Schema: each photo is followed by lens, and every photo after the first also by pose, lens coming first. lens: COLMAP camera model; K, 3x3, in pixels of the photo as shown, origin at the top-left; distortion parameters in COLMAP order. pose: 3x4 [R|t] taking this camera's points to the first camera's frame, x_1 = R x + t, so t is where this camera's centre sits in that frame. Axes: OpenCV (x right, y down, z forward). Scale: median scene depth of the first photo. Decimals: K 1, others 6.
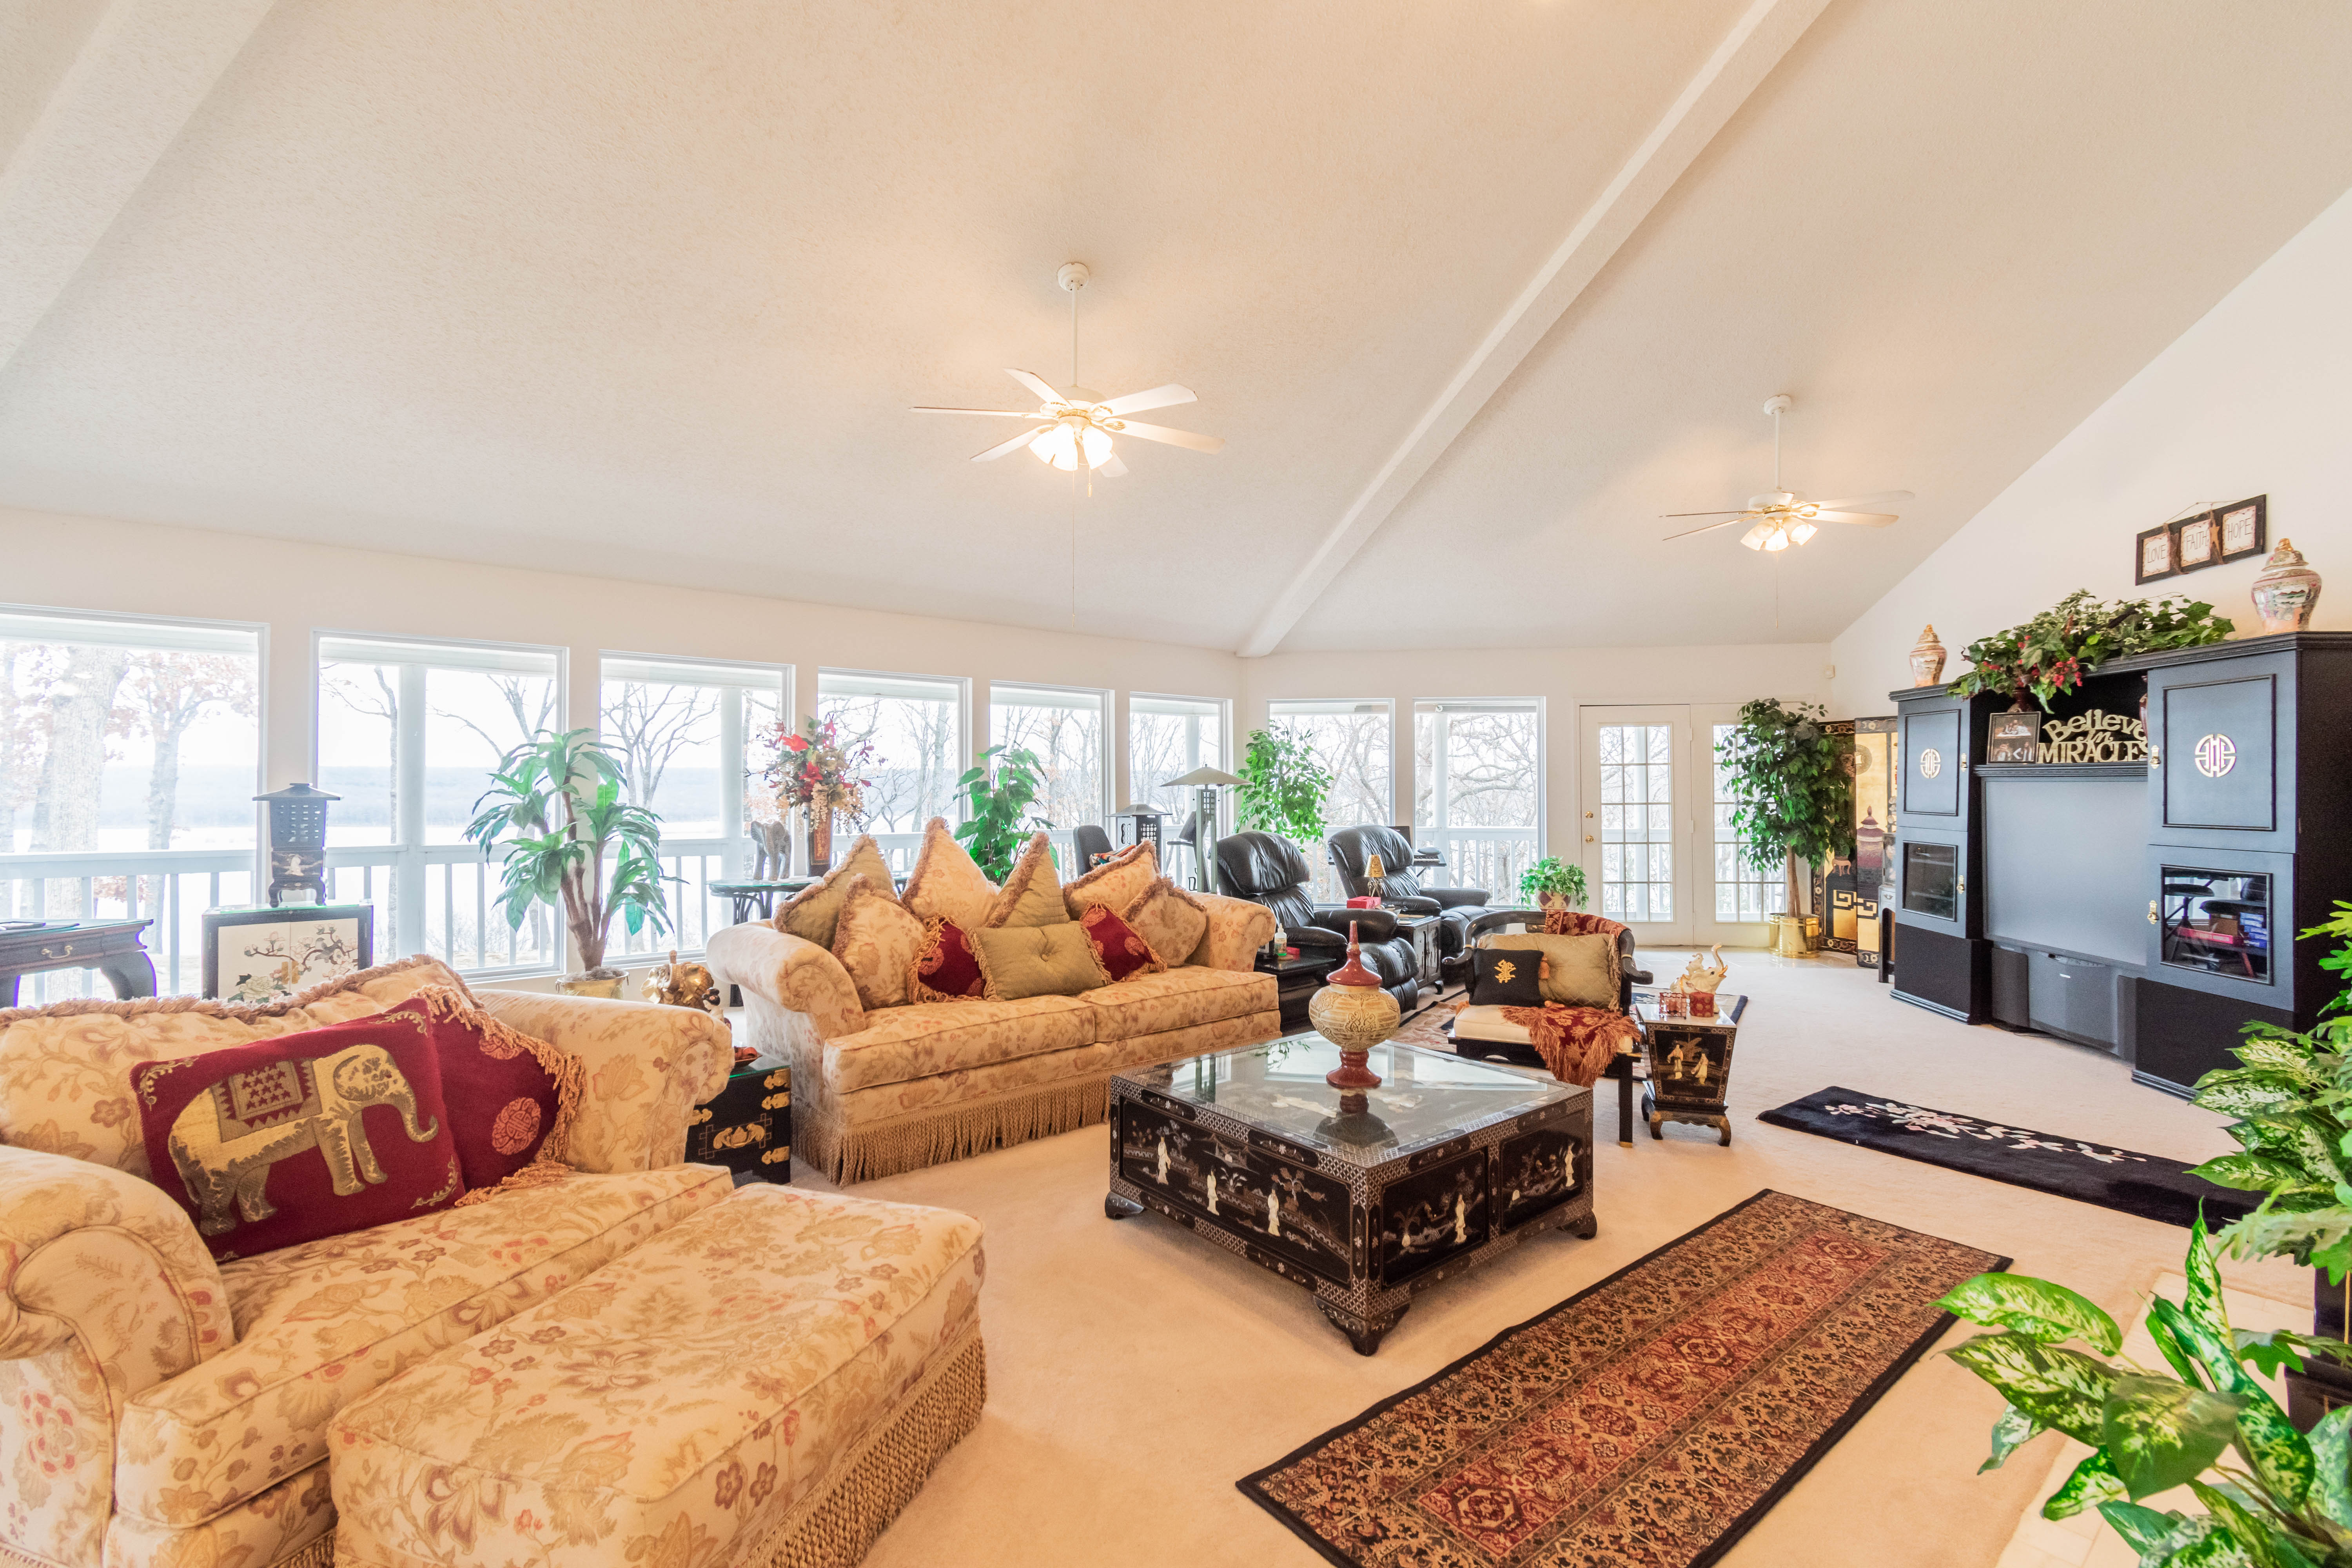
lens RADIAL K [[1027.1, 0, 1187.6], [0, 1027.1, 778.1], [0, 0, 1]] dist [0.002442, -0.002109]
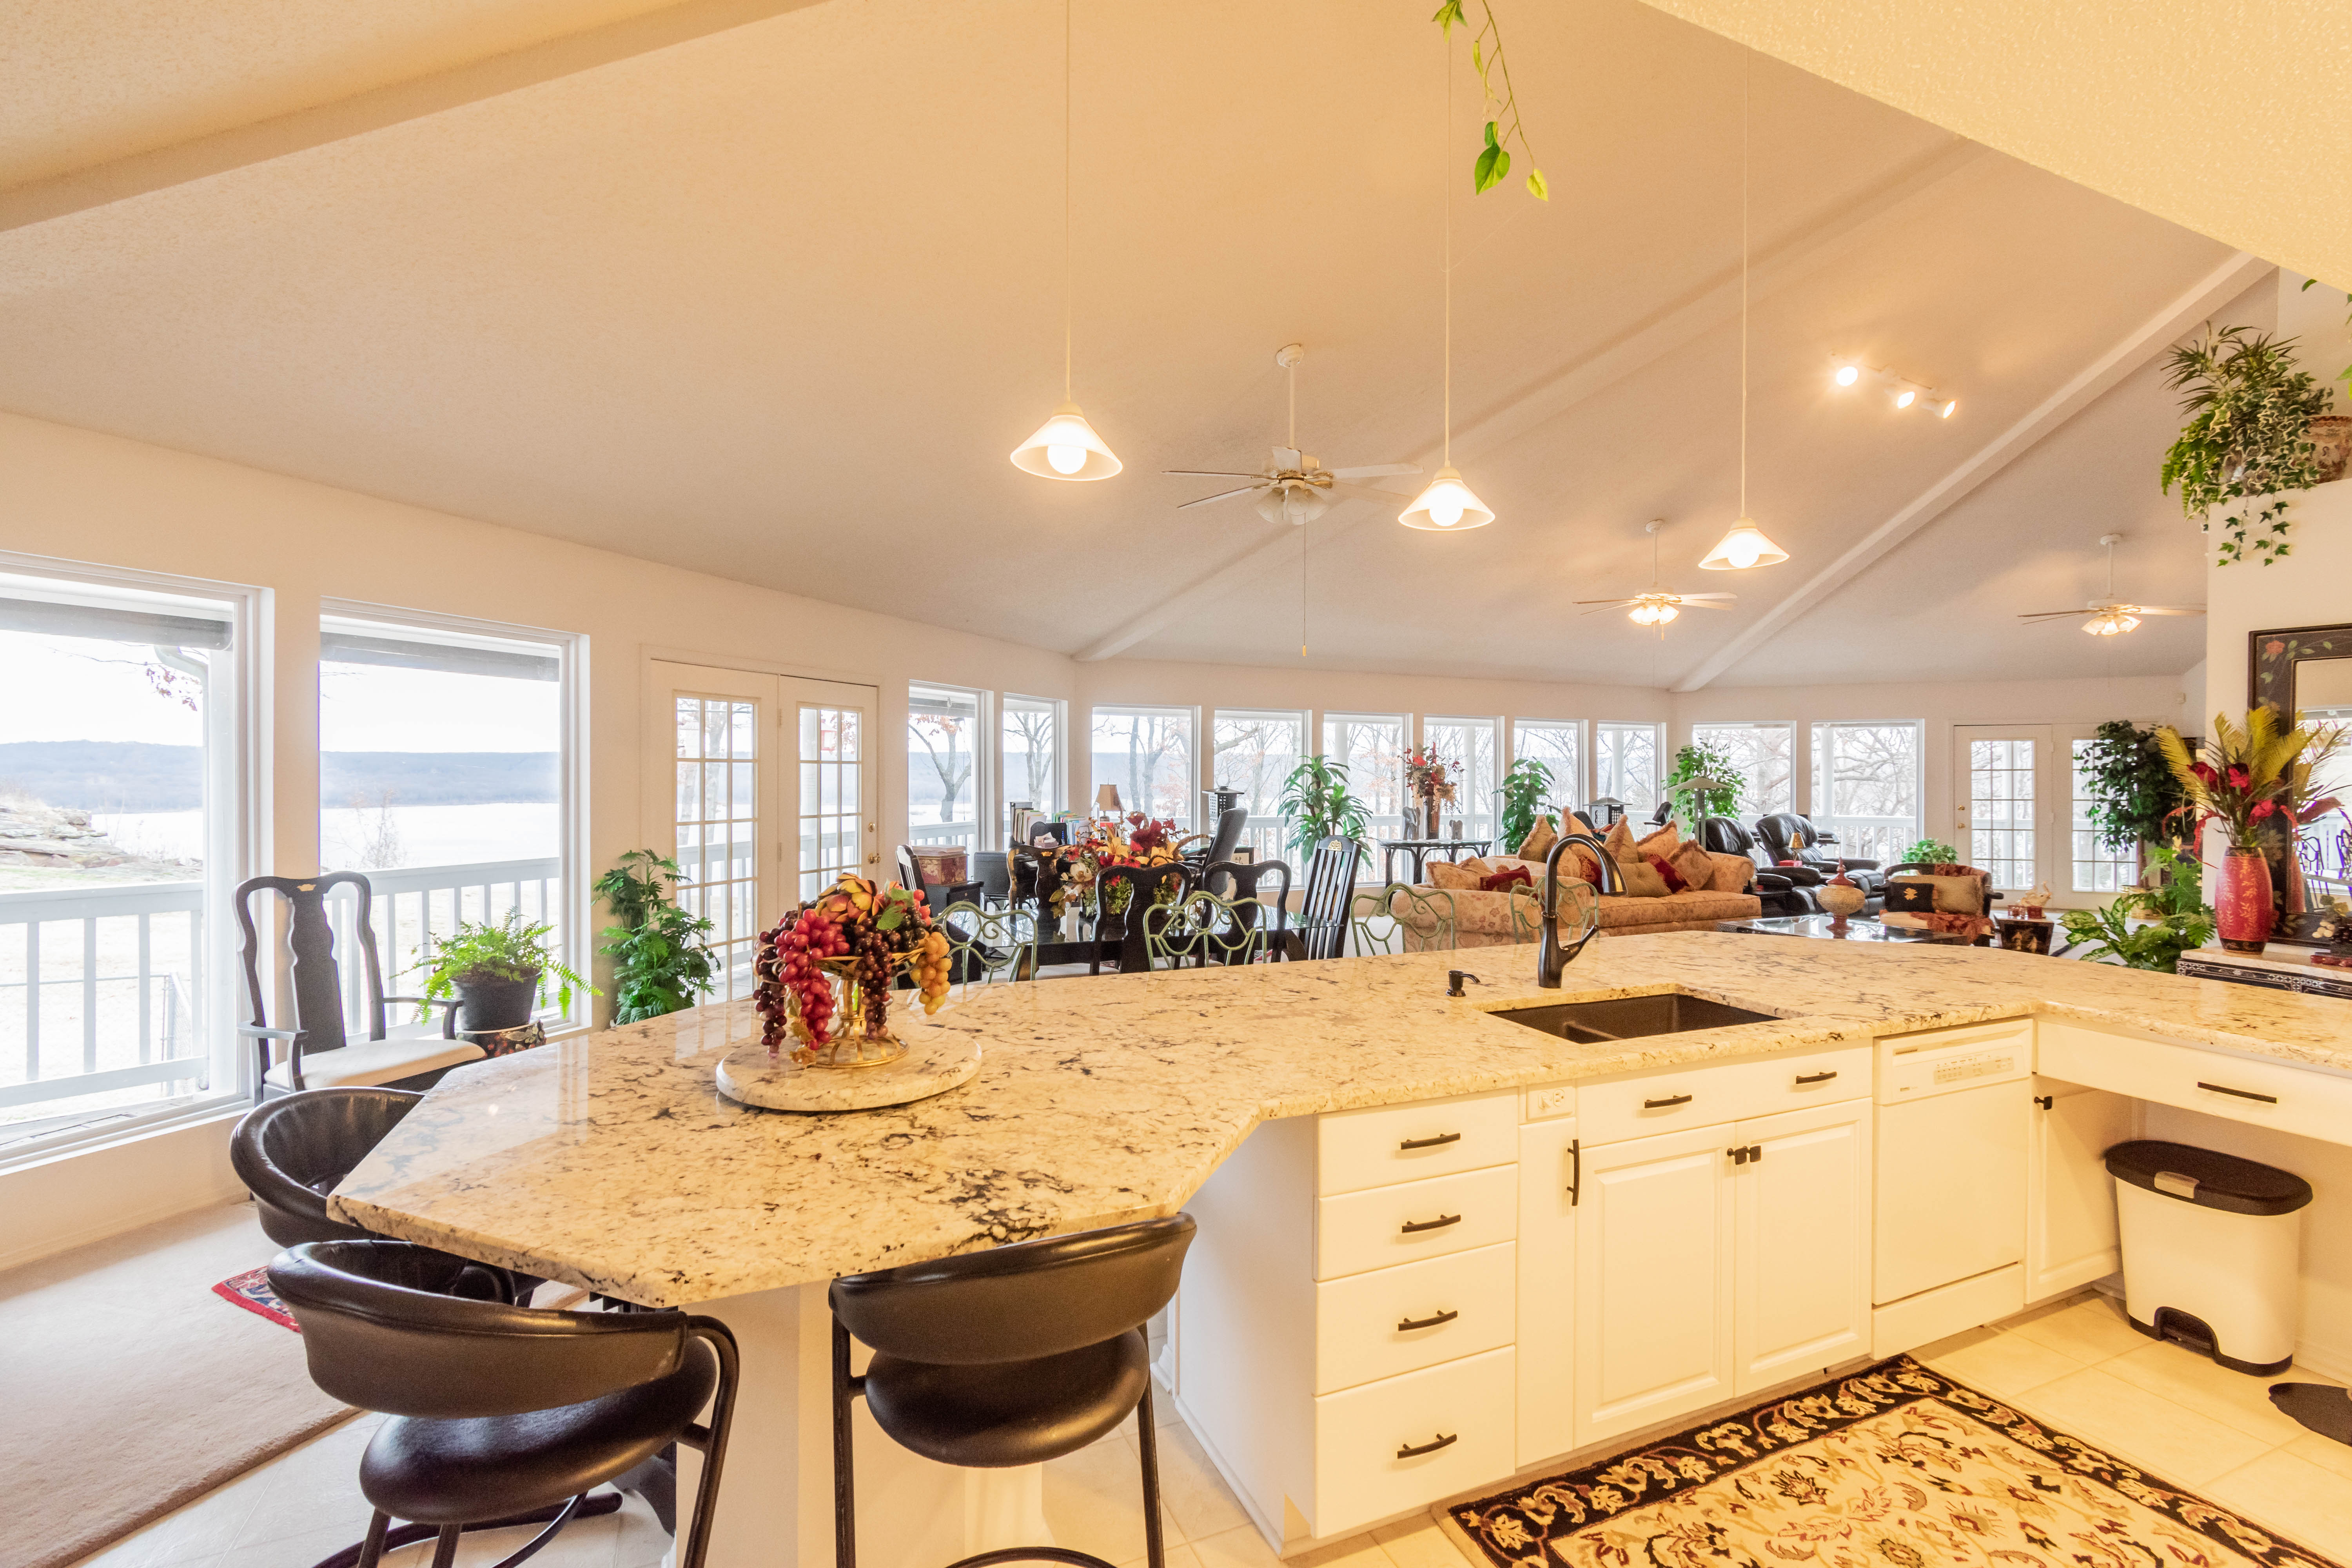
lens RADIAL K [[1027.1, 0, 1187.6], [0, 1027.1, 778.1], [0, 0, 1]] dist [0.002442, -0.002109]
pose [[0.964201, 0.003934, -0.265144, -0.248271], [0.000105, 0.999884, 0.015217, -0.025866], [0.265173, -0.014700, 0.964089, -0.612339]]
